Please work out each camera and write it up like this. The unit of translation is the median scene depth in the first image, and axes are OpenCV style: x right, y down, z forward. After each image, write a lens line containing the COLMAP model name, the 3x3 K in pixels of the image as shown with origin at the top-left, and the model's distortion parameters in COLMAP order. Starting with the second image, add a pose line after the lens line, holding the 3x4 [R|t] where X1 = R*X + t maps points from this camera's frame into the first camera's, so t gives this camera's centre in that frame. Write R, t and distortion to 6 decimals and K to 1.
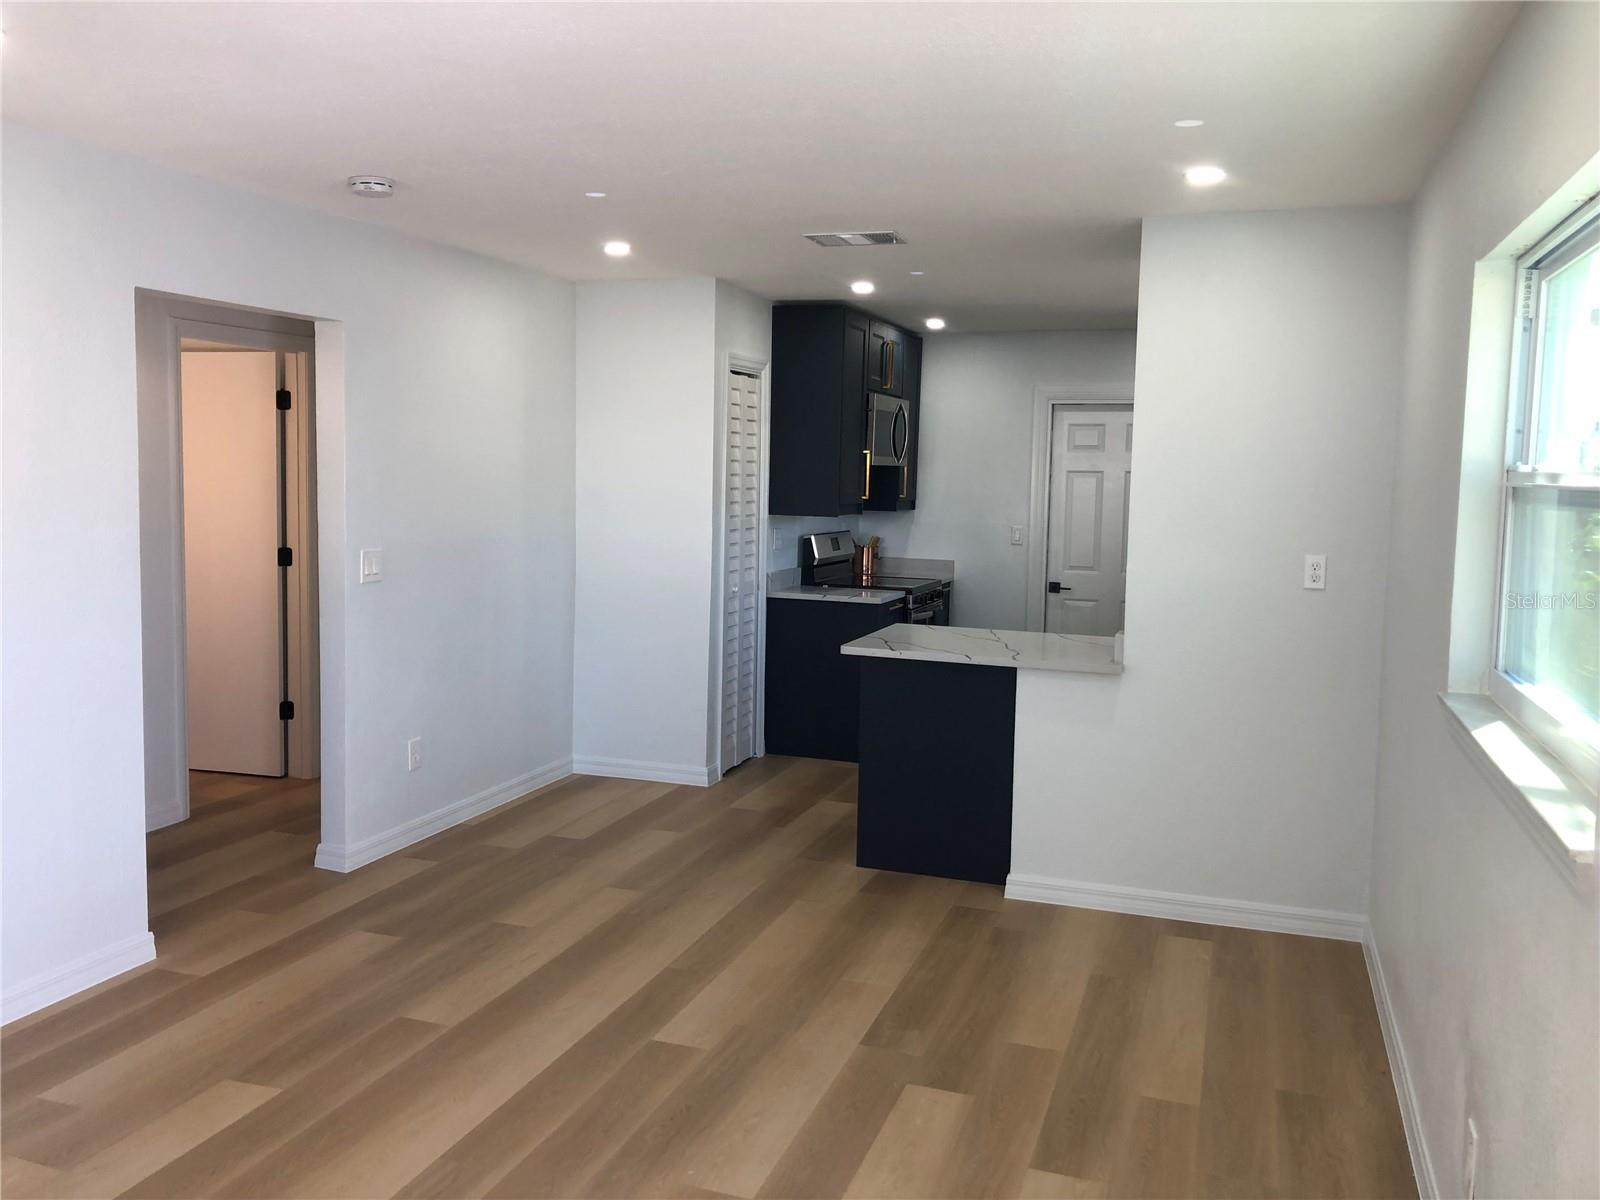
lens RADIAL K [[1314.4, 0, 793.9], [0, 1314.4, 604.7], [0, 0, 1]] dist [0.003933, -0.021089]
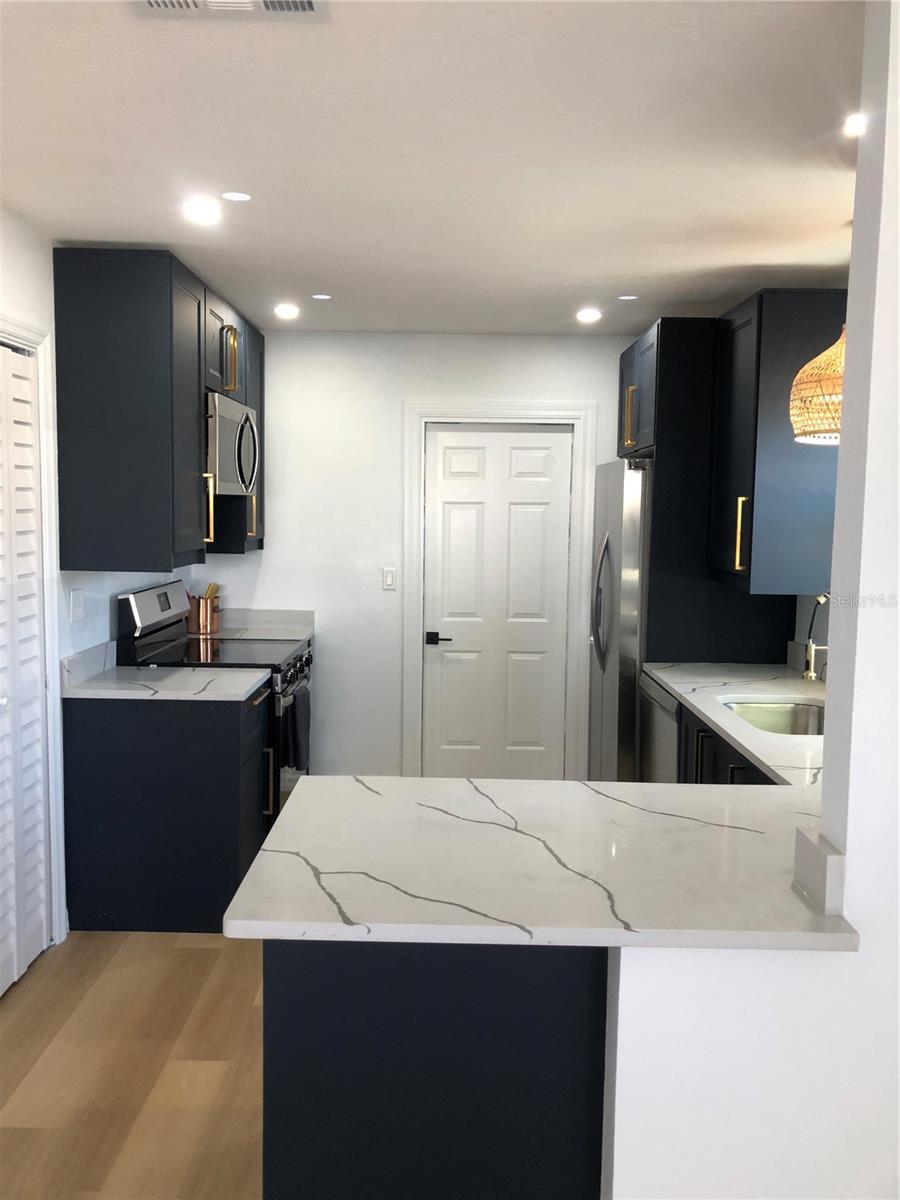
lens RADIAL K [[985.8, 0, 477.2], [0, 985.8, 612.6], [0, 0, 1]] dist [0.003933, -0.021089]
pose [[0.935910, -0.037565, 0.350231, 0.002279], [0.031744, 0.999246, 0.022347, -0.046767], [-0.350806, -0.009797, 0.936397, 0.423754]]
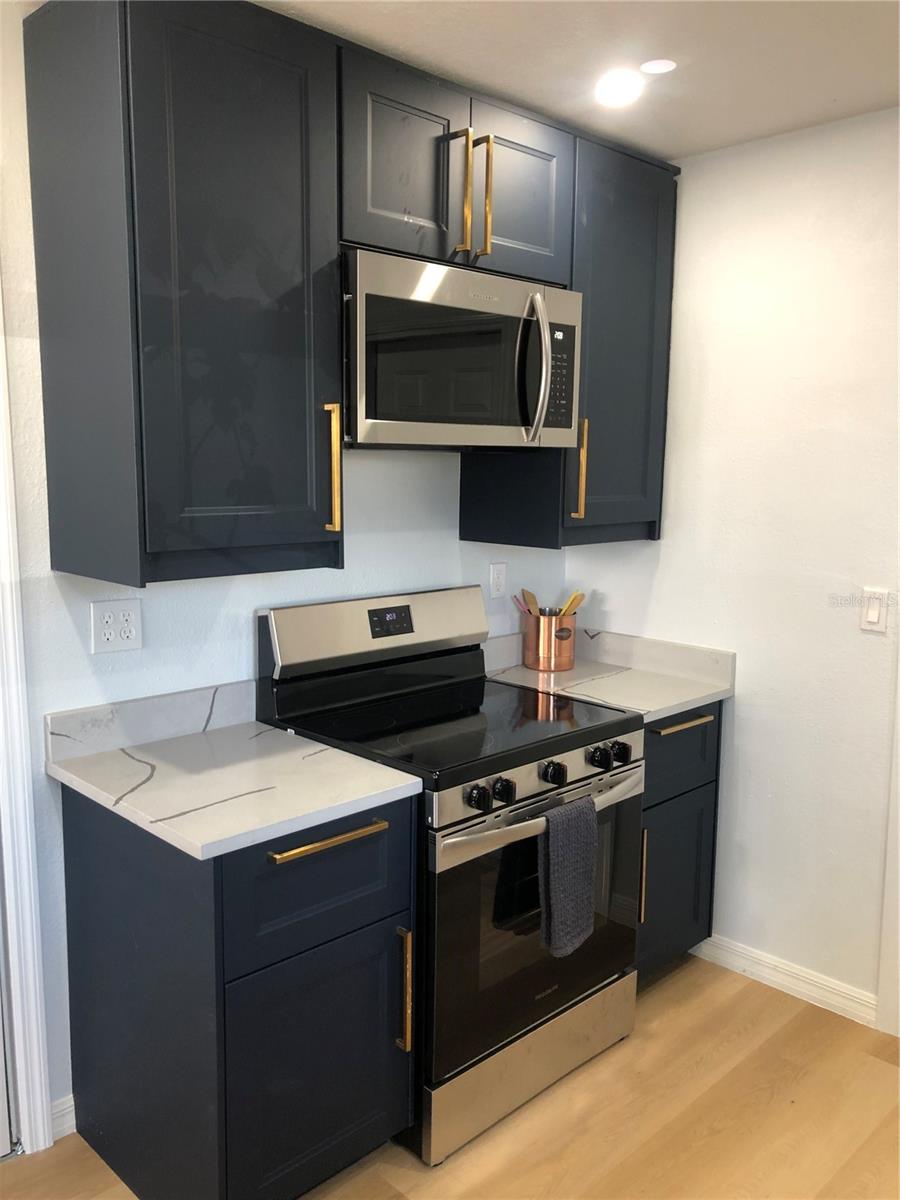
lens RADIAL K [[985.8, 0, 449.4], [0, 985.8, 591.7], [0, 0, 1]] dist [0.003933, -0.021089]
pose [[0.899882, 0.052791, -0.432927, 0.196233], [-0.040335, 0.998467, 0.037912, -0.070101], [0.434265, -0.016654, 0.900631, 0.703191]]
